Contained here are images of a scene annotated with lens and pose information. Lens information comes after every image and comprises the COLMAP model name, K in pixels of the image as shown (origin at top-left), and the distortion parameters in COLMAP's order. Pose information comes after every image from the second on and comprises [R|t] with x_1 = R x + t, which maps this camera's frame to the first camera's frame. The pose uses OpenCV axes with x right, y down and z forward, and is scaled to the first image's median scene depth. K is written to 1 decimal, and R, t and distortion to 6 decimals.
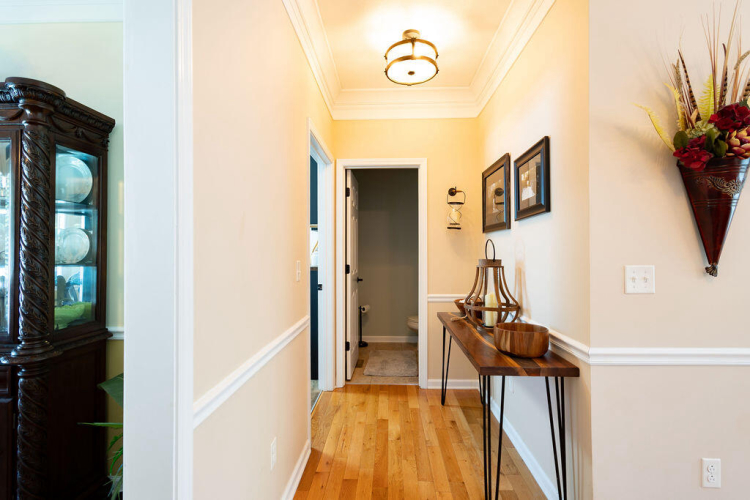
lens RADIAL K [[355.9, 0, 375.0], [0, 355.9, 250.0], [0, 0, 1]] dist [0.003443, 0.000542]
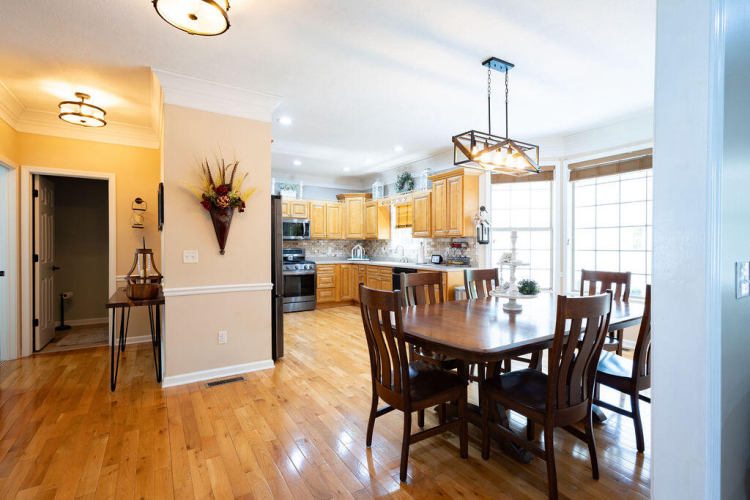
lens RADIAL K [[355.9, 0, 375.0], [0, 355.9, 250.0], [0, 0, 1]] dist [0.003443, 0.000542]
pose [[0.824498, -0.000314, 0.565864, 0.196940], [-0.008566, 0.999878, 0.013036, 0.000749], [-0.565799, -0.015596, 0.824395, -0.676522]]
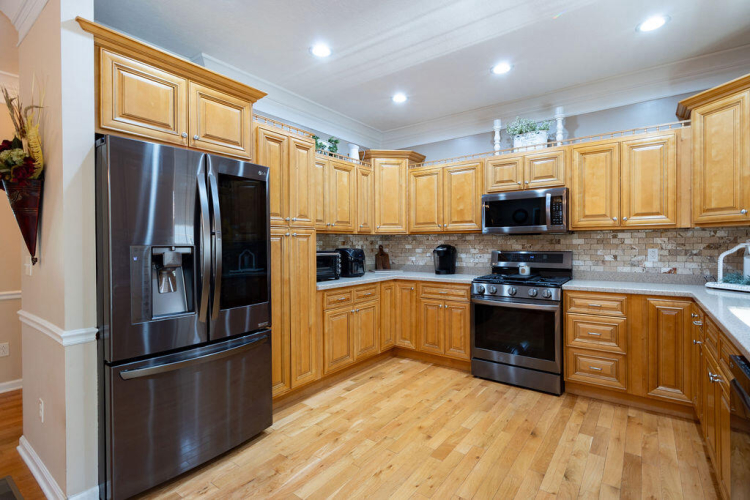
lens RADIAL K [[355.9, 0, 375.0], [0, 355.9, 250.0], [0, 0, 1]] dist [0.003443, 0.000542]
pose [[0.822032, 0.006071, -0.569409, 1.243025], [0.003973, 0.999858, 0.016396, -0.000547], [0.569427, -0.015740, 0.821891, 0.275521]]
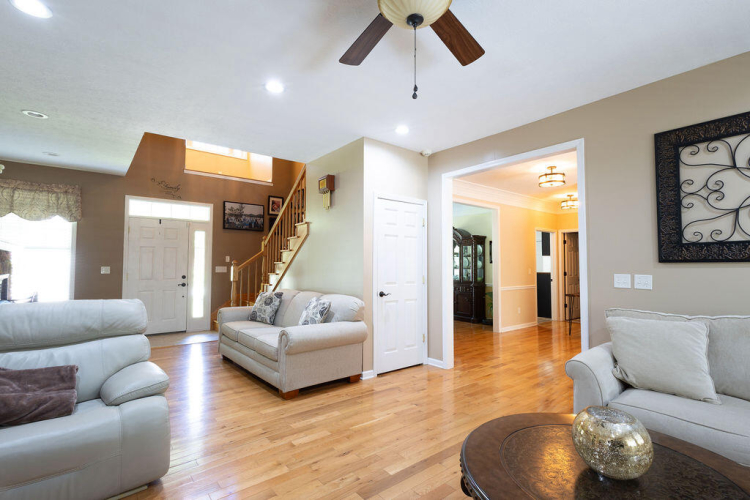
lens RADIAL K [[355.9, 0, 375.0], [0, 355.9, 250.0], [0, 0, 1]] dist [0.003443, 0.000542]
pose [[0.654349, -0.032137, -0.755509, 0.967655], [0.003016, 0.999199, -0.039891, -0.017949], [0.756186, 0.023824, 0.653923, -1.660332]]
